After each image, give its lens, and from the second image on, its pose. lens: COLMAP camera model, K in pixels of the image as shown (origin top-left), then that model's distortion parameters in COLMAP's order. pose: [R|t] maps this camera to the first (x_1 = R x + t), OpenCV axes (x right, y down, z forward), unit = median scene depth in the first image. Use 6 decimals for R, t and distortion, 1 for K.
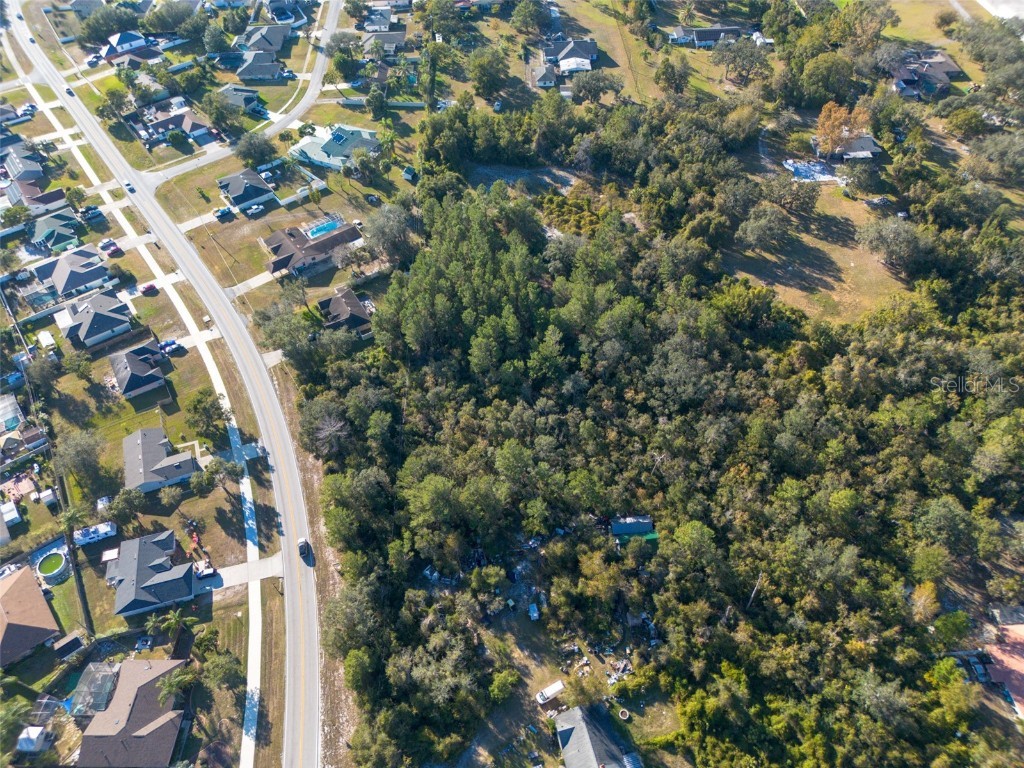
lens RADIAL K [[717.0, 0, 513.0], [0, 717.0, 390.3], [0, 0, 1]] dist [0.065773, -0.058758]
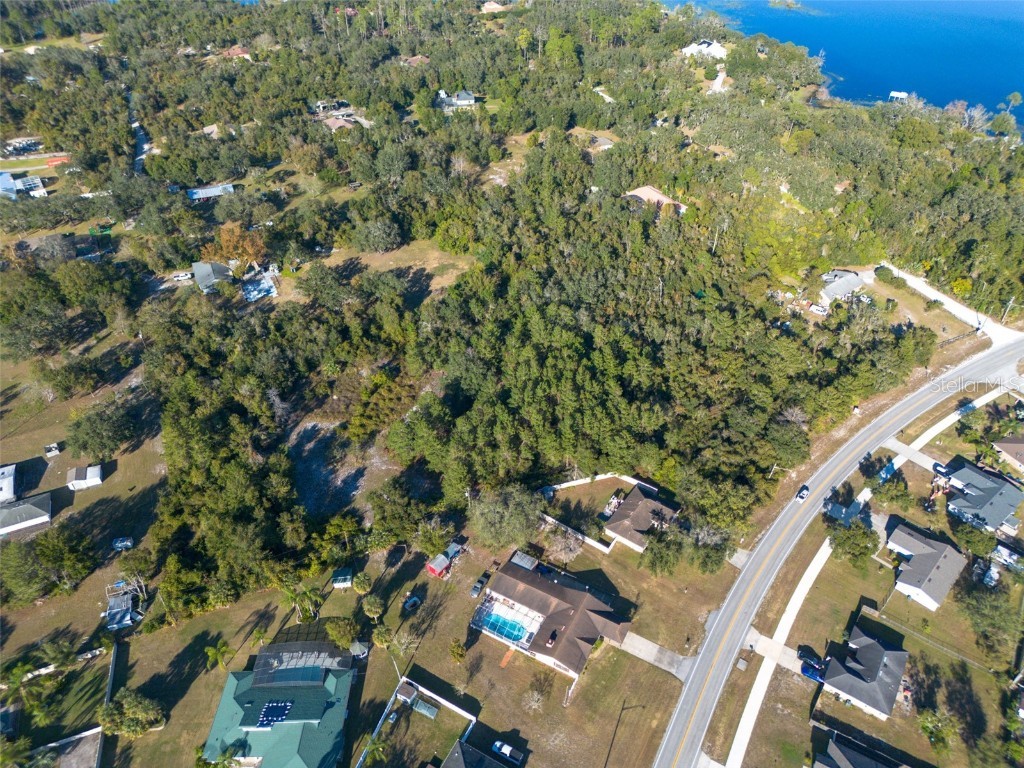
lens RADIAL K [[717.0, 0, 513.0], [0, 717.0, 390.3], [0, 0, 1]] dist [0.065773, -0.058758]
pose [[-0.402866, -0.555231, 0.727611, -0.697617], [0.705867, 0.317575, 0.633165, -0.785459], [-0.582624, 0.768677, 0.263979, 0.737664]]
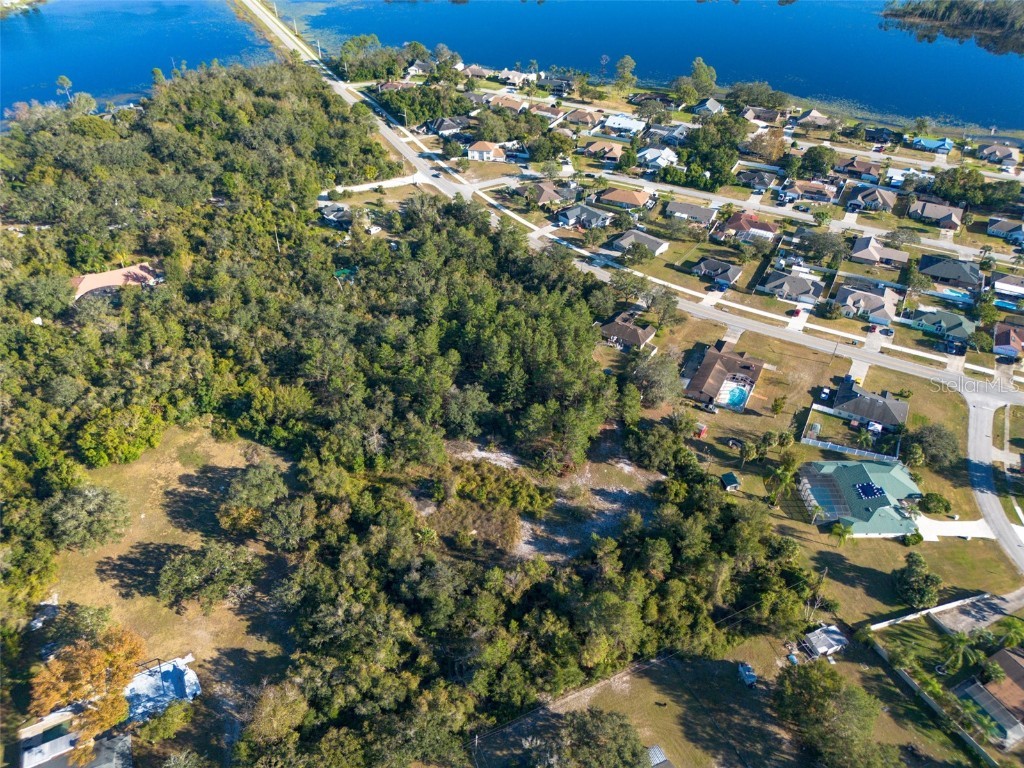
lens RADIAL K [[722.5, 0, 513.3], [0, 722.5, 385.8], [0, 0, 1]] dist [0.063814, -0.057076]
pose [[-0.908232, 0.274075, -0.316225, 0.320385], [-0.310246, 0.066109, 0.948355, -1.134921], [0.280826, 0.959433, 0.024988, 0.990338]]
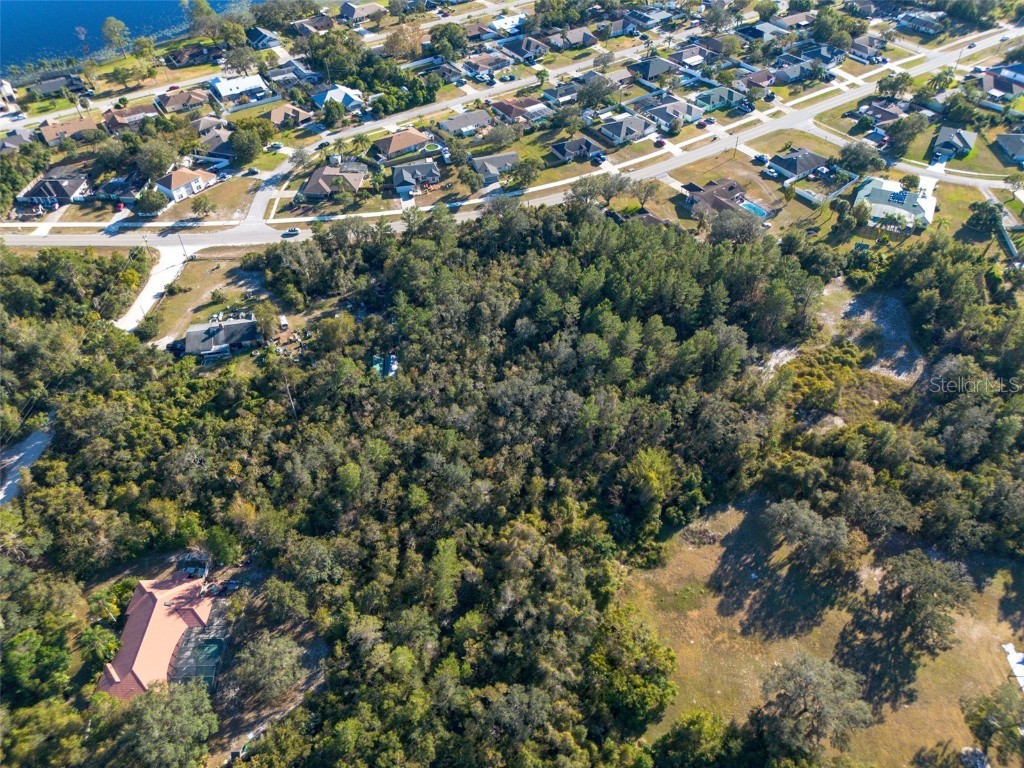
lens RADIAL K [[717.0, 0, 513.0], [0, 717.0, 390.3], [0, 0, 1]] dist [0.065773, -0.058758]
pose [[-0.062969, 0.727829, -0.682862, 0.769430], [-0.751133, 0.415960, 0.512616, -0.440027], [0.657140, 0.545199, 0.520504, 0.397099]]
